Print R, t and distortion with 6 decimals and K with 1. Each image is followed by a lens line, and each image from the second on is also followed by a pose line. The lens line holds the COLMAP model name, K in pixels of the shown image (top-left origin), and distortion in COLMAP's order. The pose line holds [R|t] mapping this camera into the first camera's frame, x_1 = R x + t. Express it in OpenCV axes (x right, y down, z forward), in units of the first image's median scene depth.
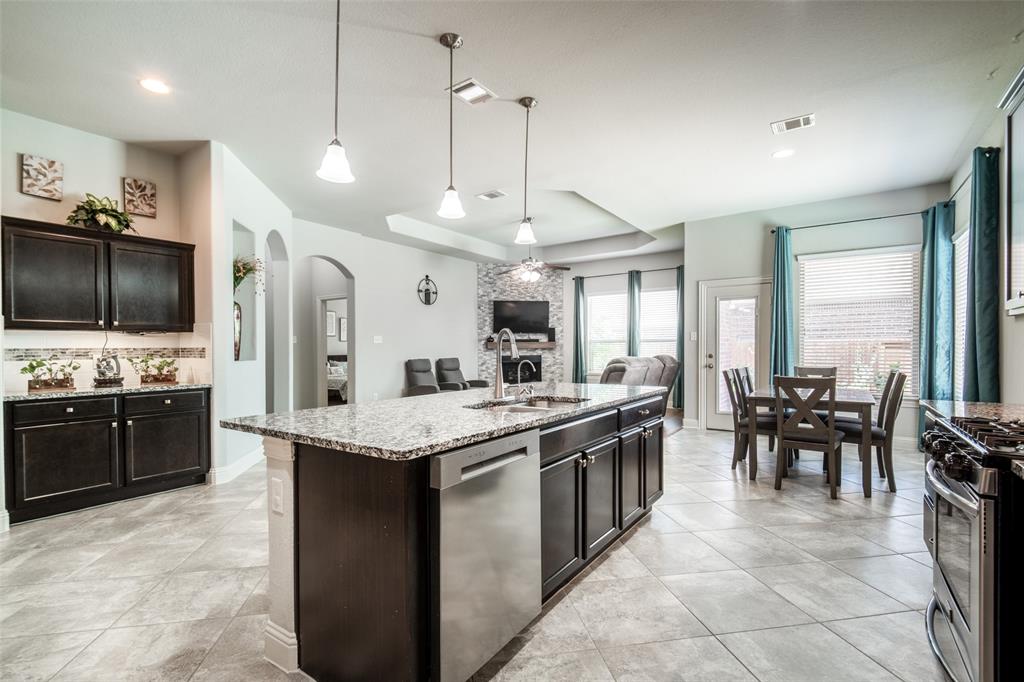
lens RADIAL K [[477.8, 0, 512.8], [0, 477.8, 349.2], [0, 0, 1]] dist [-0.001842, -0.004985]
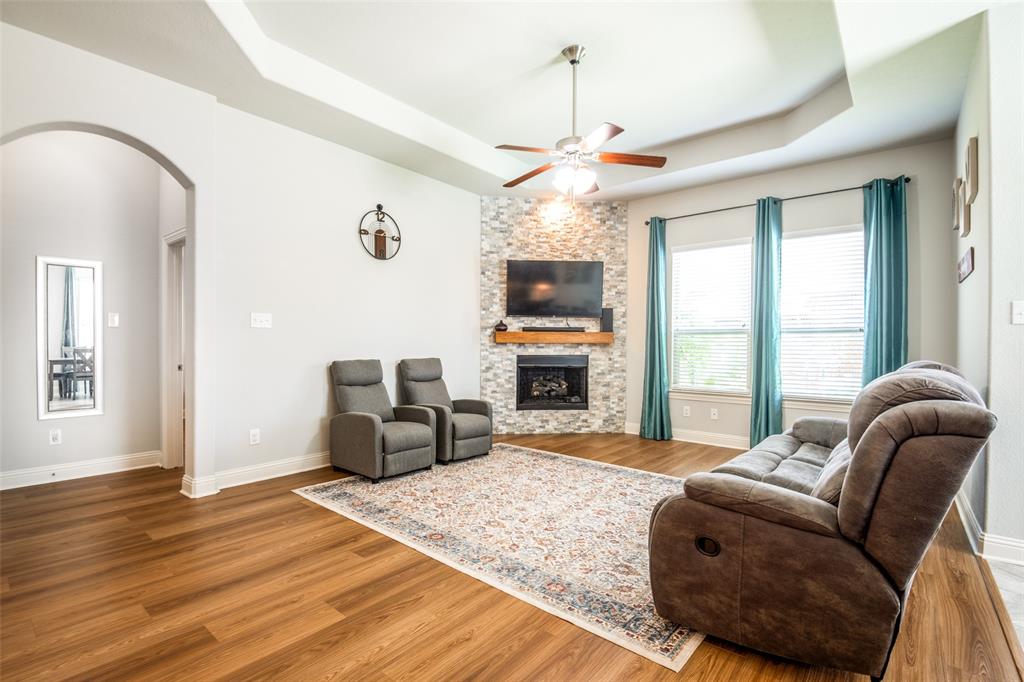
lens RADIAL K [[477.8, 0, 511.1], [0, 477.8, 344.3], [0, 0, 1]] dist [-0.001842, -0.004985]
pose [[0.997013, 0.012963, -0.076139, 0.009885], [-0.012983, 0.999916, 0.000221, 0.000456], [0.076135, 0.000768, 0.997097, 0.416491]]
